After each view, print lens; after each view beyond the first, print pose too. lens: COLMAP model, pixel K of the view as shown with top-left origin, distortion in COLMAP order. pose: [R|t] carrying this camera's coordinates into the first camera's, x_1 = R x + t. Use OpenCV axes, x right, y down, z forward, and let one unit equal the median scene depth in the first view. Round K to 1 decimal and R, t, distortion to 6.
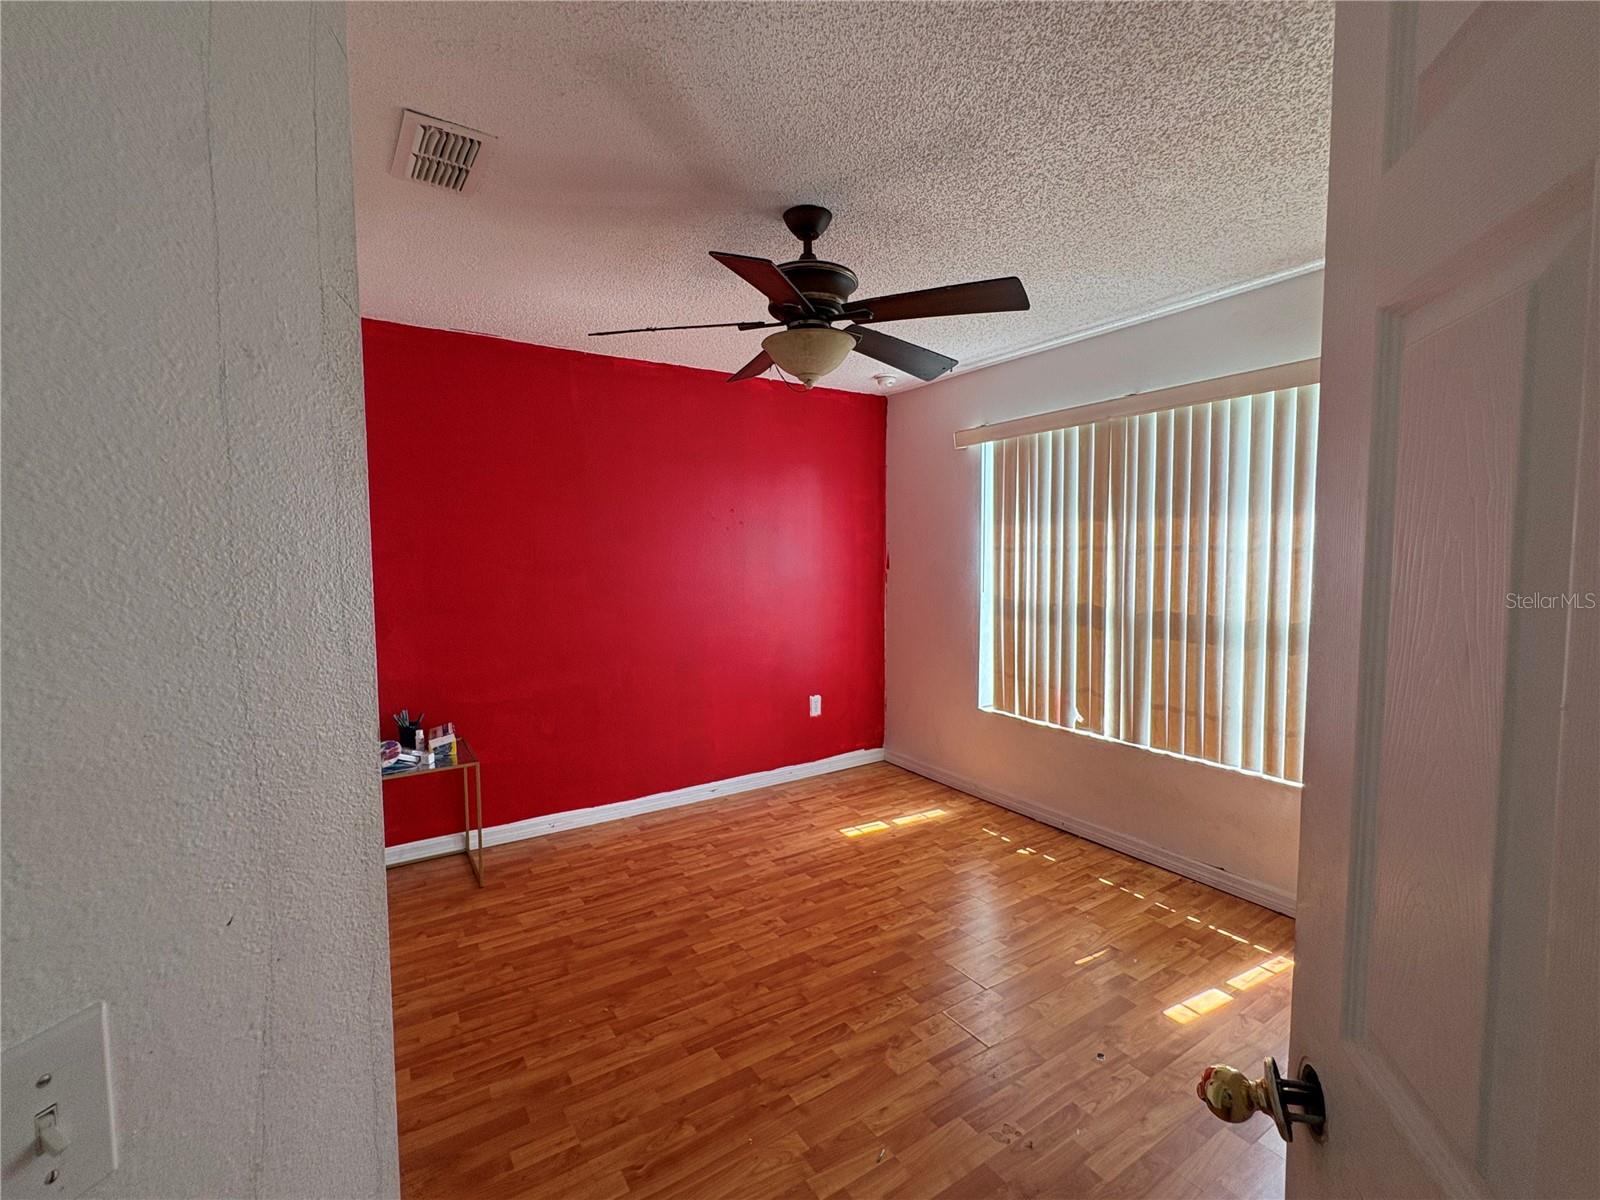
lens RADIAL K [[701.9, 0, 804.5], [0, 701.9, 593.1], [0, 0, 1]] dist [-0.000679, 0.000419]
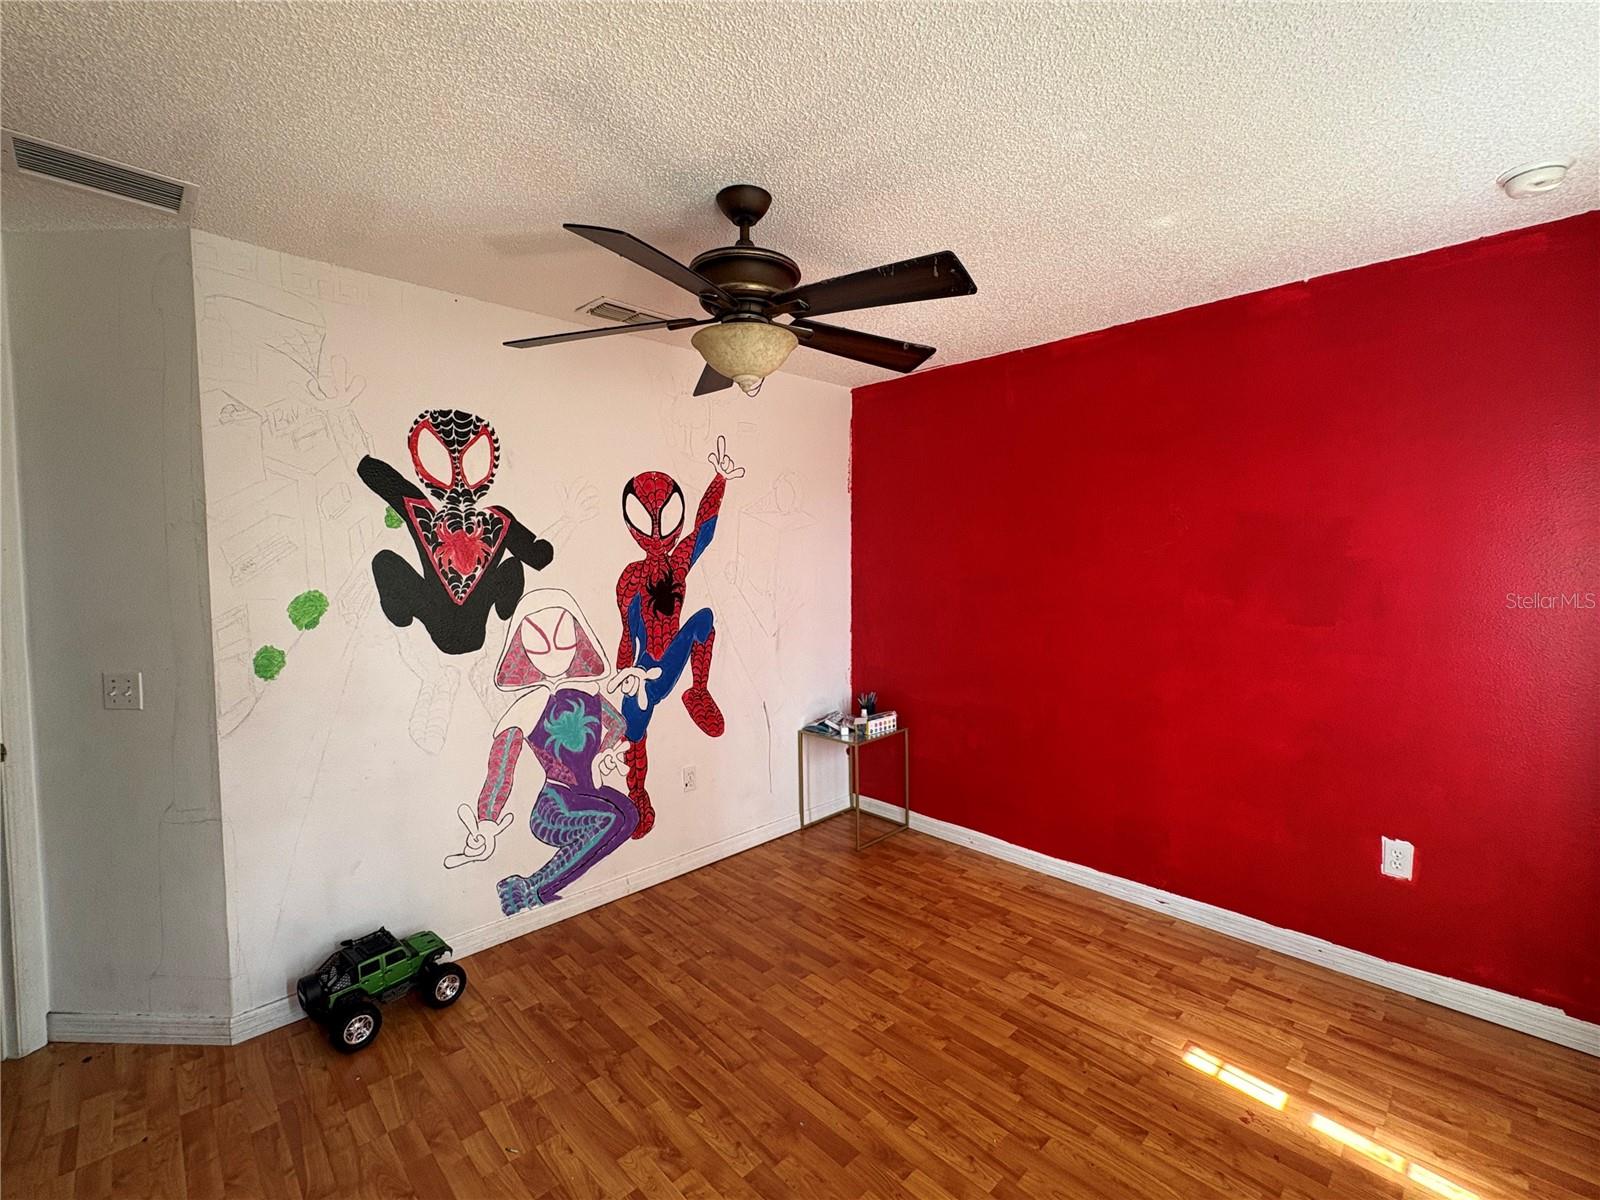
lens RADIAL K [[701.9, 0, 804.0], [0, 701.9, 602.5], [0, 0, 1]] dist [-0.000679, 0.000419]
pose [[0.183400, 0.062203, -0.981068, 0.598746], [-0.052376, 0.997197, 0.053435, -0.052084], [0.981642, 0.041585, 0.186144, 0.610836]]
